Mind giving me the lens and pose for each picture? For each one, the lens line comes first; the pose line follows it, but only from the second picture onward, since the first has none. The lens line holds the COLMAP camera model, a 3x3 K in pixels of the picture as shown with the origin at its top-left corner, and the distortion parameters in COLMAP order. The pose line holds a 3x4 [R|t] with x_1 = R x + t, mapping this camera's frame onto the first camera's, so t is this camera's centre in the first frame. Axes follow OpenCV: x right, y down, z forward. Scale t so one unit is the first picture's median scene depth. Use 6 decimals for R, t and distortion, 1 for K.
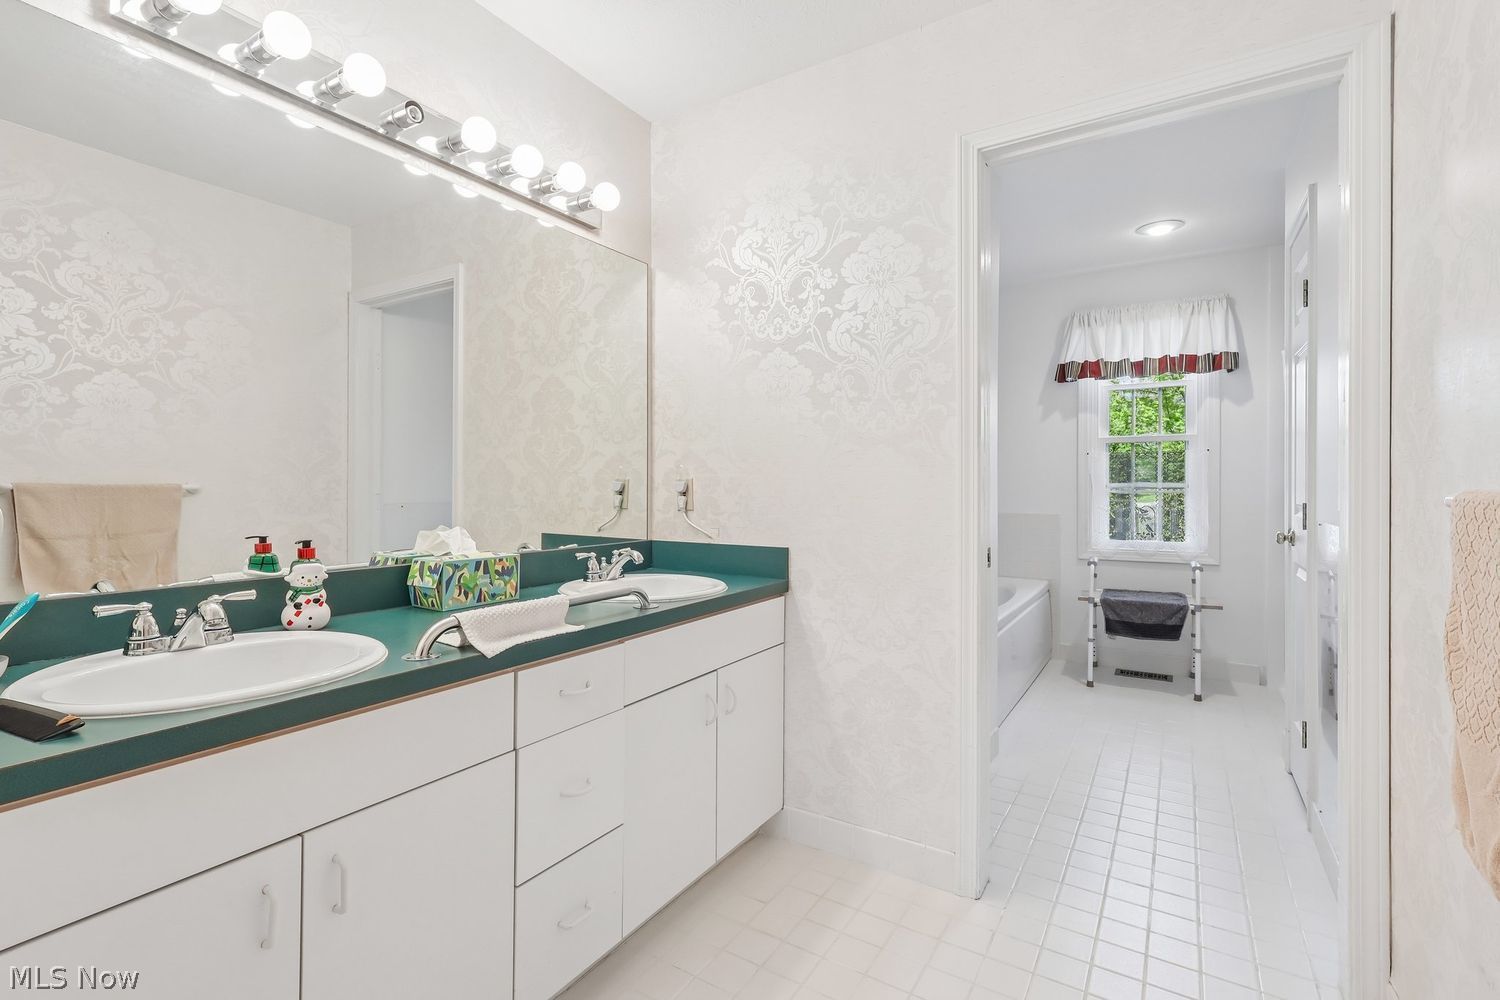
lens RADIAL K [[702.8, 0, 741.3], [0, 702.8, 489.2], [0, 0, 1]] dist [0.003949, 0.000363]
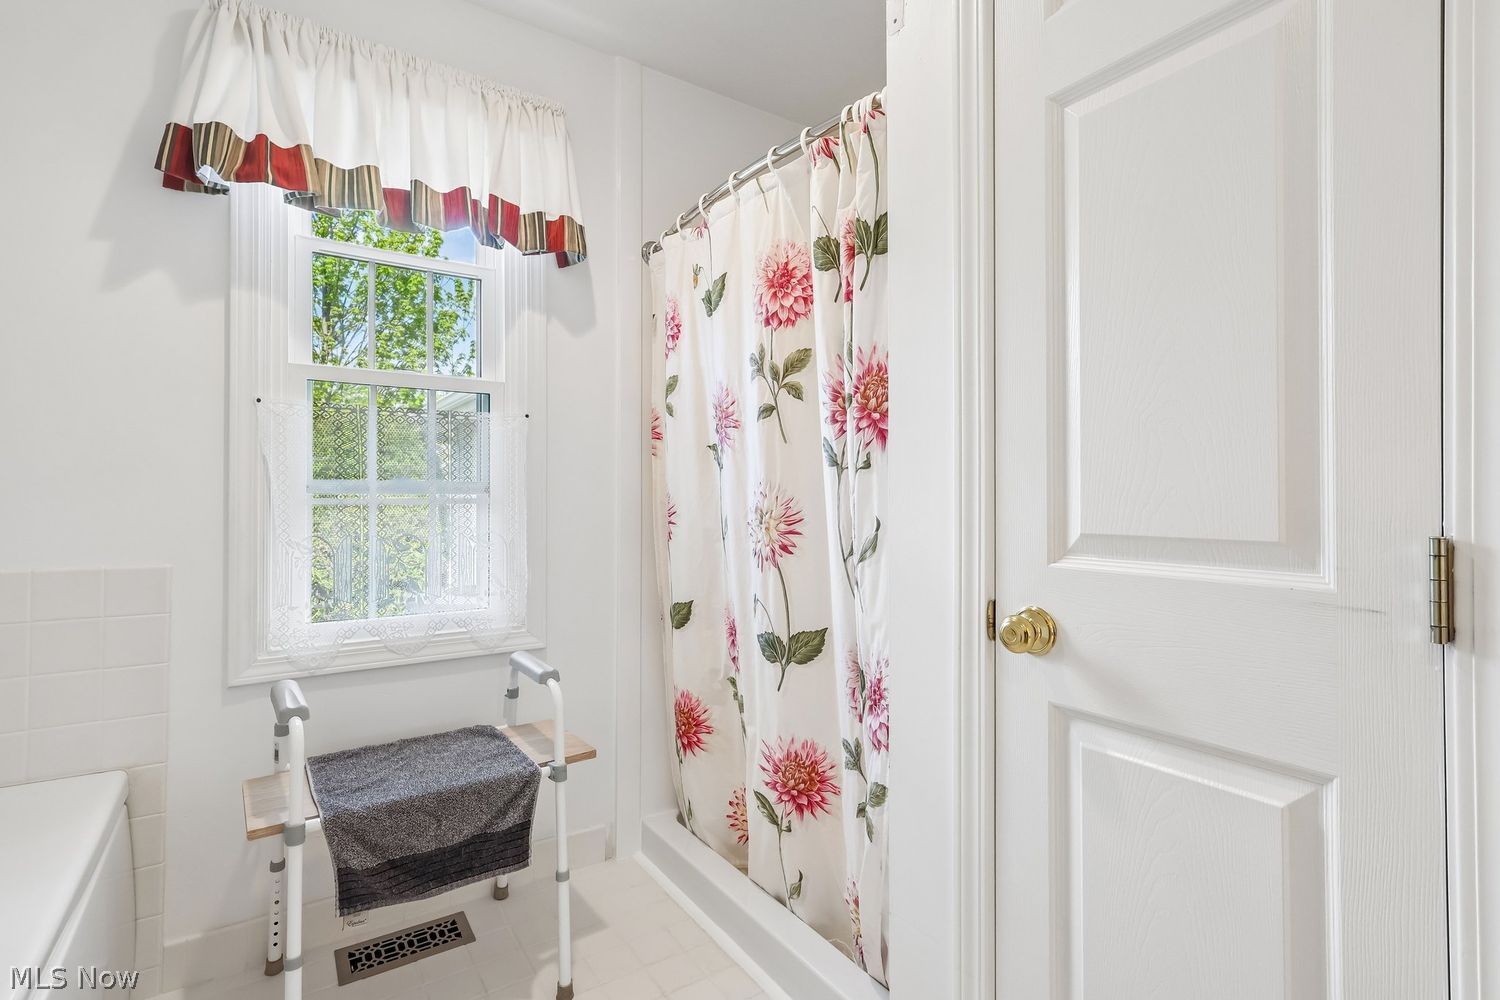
lens RADIAL K [[702.8, 0, 741.3], [0, 702.8, 489.2], [0, 0, 1]] dist [0.003949, 0.000363]
pose [[0.395338, 0.006141, 0.918515, 0.262188], [0.000029, 0.999978, -0.006698, -0.000902], [-0.918536, 0.002675, 0.395329, 0.644306]]
